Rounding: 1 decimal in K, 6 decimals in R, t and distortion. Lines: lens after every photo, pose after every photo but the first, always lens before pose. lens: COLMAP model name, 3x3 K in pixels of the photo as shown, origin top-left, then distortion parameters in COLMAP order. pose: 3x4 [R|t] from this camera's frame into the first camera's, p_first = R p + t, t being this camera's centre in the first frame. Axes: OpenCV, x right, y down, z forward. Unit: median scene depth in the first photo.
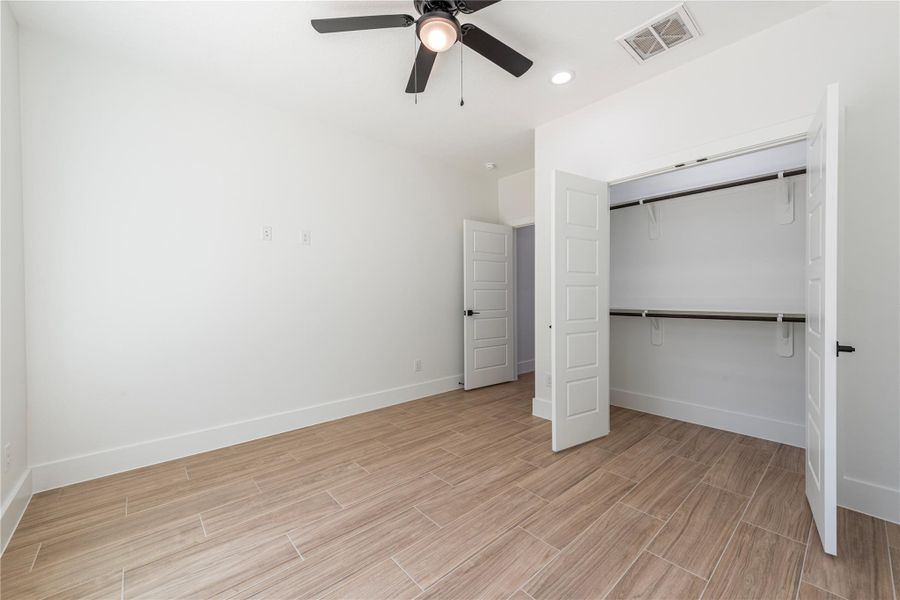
lens RADIAL K [[371.7, 0, 453.3], [0, 371.7, 297.9], [0, 0, 1]] dist [0.014671, -0.000358]
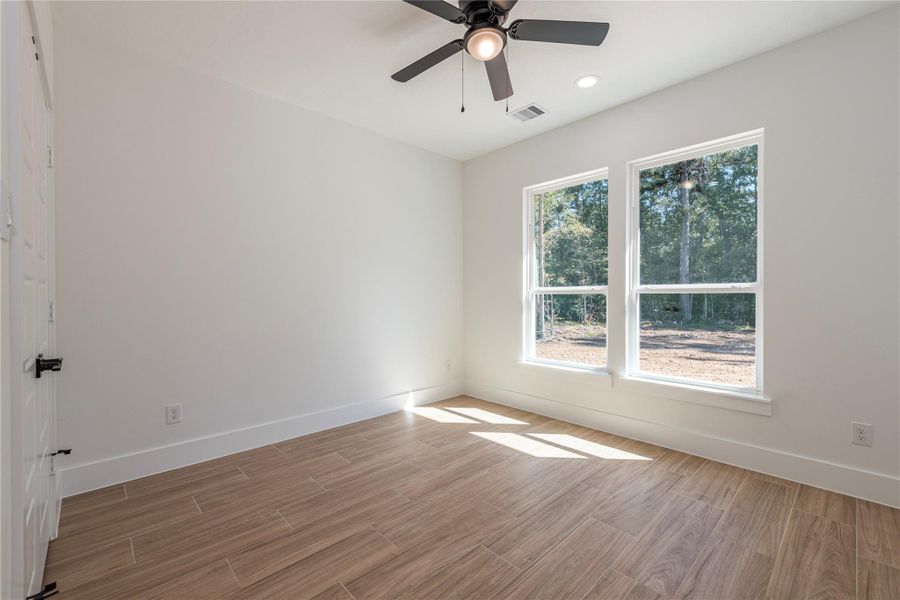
lens RADIAL K [[371.7, 0, 453.3], [0, 371.7, 297.9], [0, 0, 1]] dist [0.014671, -0.000358]
pose [[-0.999363, 0.010084, -0.034246, 0.086877], [0.009581, 0.999844, 0.014822, -0.018886], [0.034390, 0.014484, -0.999304, 1.968820]]
